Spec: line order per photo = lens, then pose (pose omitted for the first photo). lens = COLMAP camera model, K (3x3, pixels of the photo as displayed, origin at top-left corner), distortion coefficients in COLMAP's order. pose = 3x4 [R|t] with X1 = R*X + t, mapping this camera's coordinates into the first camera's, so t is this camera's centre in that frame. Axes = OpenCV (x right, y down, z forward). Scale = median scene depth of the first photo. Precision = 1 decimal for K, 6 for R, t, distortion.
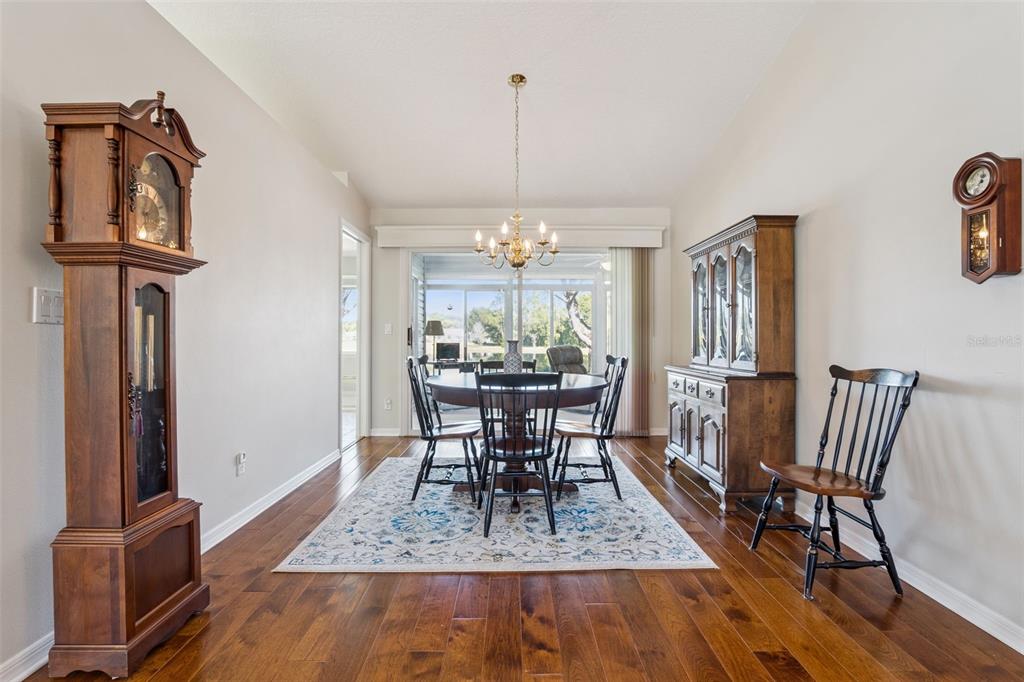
lens RADIAL K [[476.5, 0, 515.9], [0, 476.5, 333.1], [0, 0, 1]] dist [-0.026084, 0.000339]
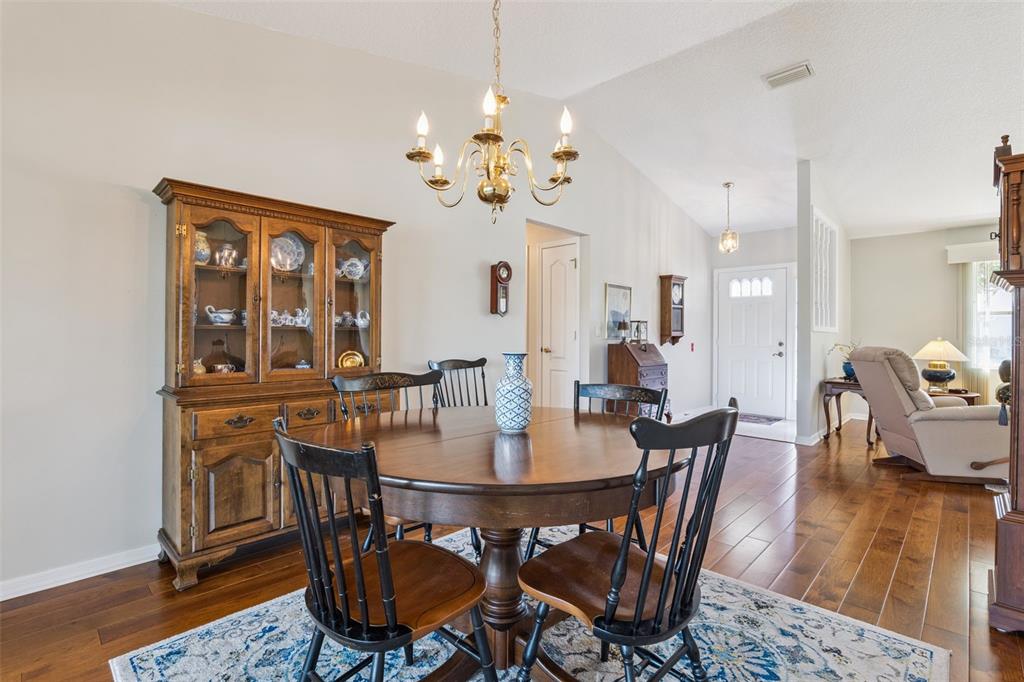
lens RADIAL K [[474.2, 0, 515.9], [0, 474.2, 338.1], [0, 0, 1]] dist [-0.019534, 0.005895]
pose [[-0.714044, -0.007251, 0.700063, -0.399872], [-0.013475, 0.999903, -0.003387, 0.002185], [-0.699971, -0.011852, -0.714073, 1.519815]]
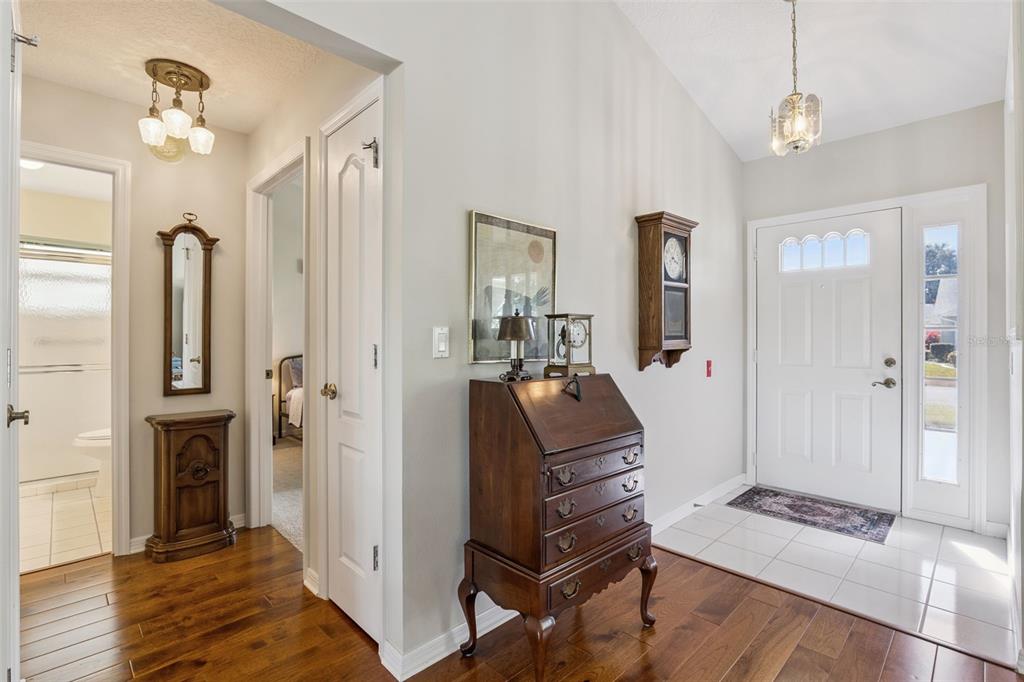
lens RADIAL K [[474.2, 0, 515.9], [0, 474.2, 338.1], [0, 0, 1]] dist [-0.019534, 0.005895]
pose [[-0.695387, -0.001628, 0.718634, 0.096570], [-0.008219, 0.999950, -0.005688, -0.038484], [-0.718589, -0.009862, -0.695365, 0.416239]]
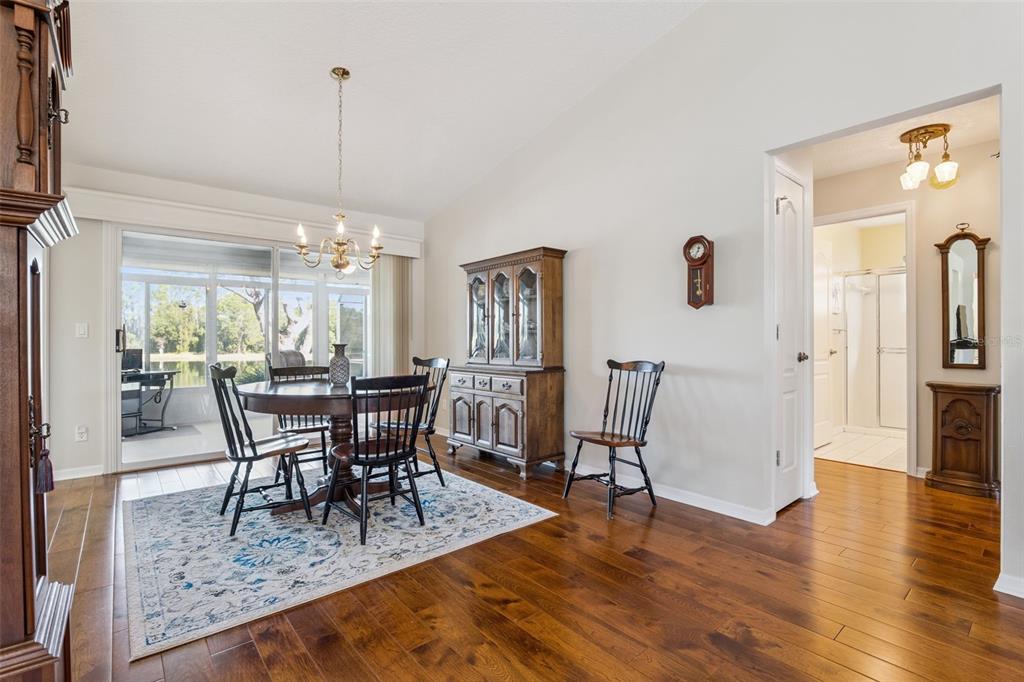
lens RADIAL K [[474.2, 0, 515.9], [0, 474.2, 338.1], [0, 0, 1]] dist [-0.019534, 0.005895]
pose [[0.768985, 0.001146, 0.639266, -0.386052], [-0.002600, 0.999996, 0.001335, 0.000583], [-0.639261, -0.002689, 0.768985, 0.042381]]
